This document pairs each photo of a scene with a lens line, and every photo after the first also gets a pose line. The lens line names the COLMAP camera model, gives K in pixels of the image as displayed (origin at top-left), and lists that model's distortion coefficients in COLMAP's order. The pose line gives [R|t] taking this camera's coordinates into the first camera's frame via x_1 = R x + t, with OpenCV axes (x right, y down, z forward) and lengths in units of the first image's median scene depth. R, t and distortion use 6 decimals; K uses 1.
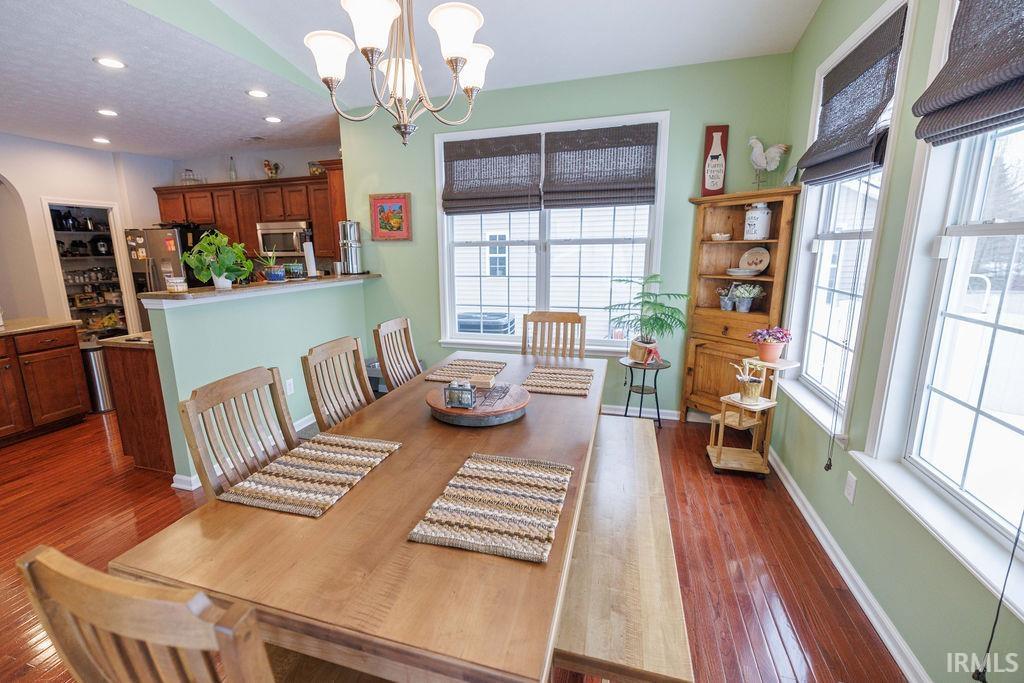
lens RADIAL K [[457.0, 0, 479.6], [0, 457.0, 344.4], [0, 0, 1]] dist [0.000696, 0.000024]
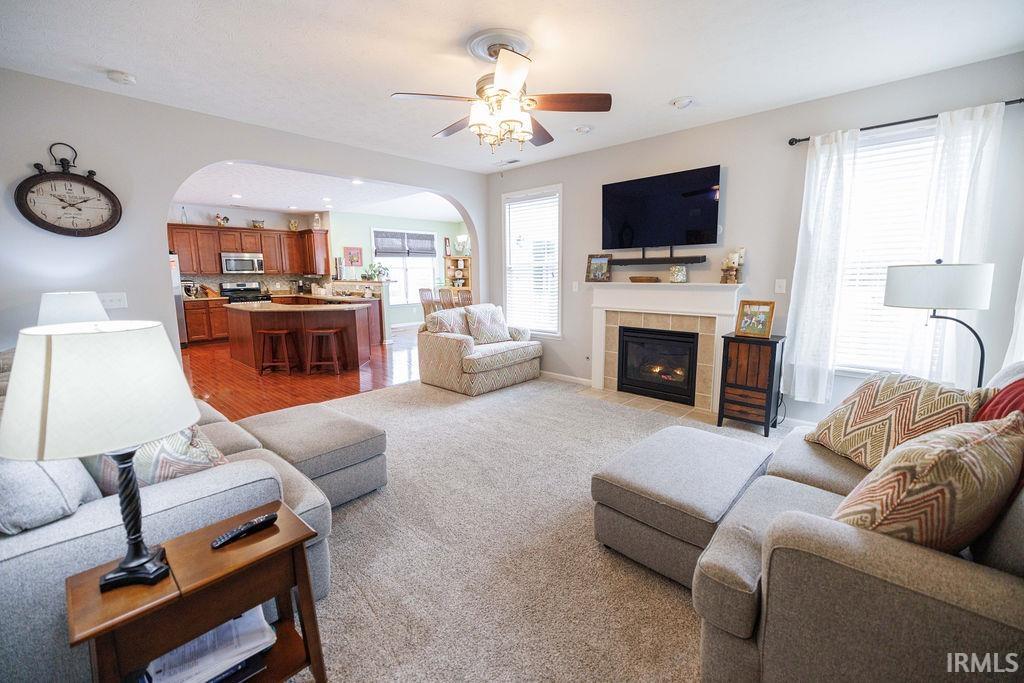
lens RADIAL K [[423.1, 0, 515.0], [0, 423.1, 335.6], [0, 0, 1]] dist [0.000625, -0.000279]
pose [[0.408041, -0.126640, 0.904138, -2.229354], [0.190275, 0.980382, 0.051448, 0.210458], [-0.892915, 0.151042, 0.424133, -0.763069]]
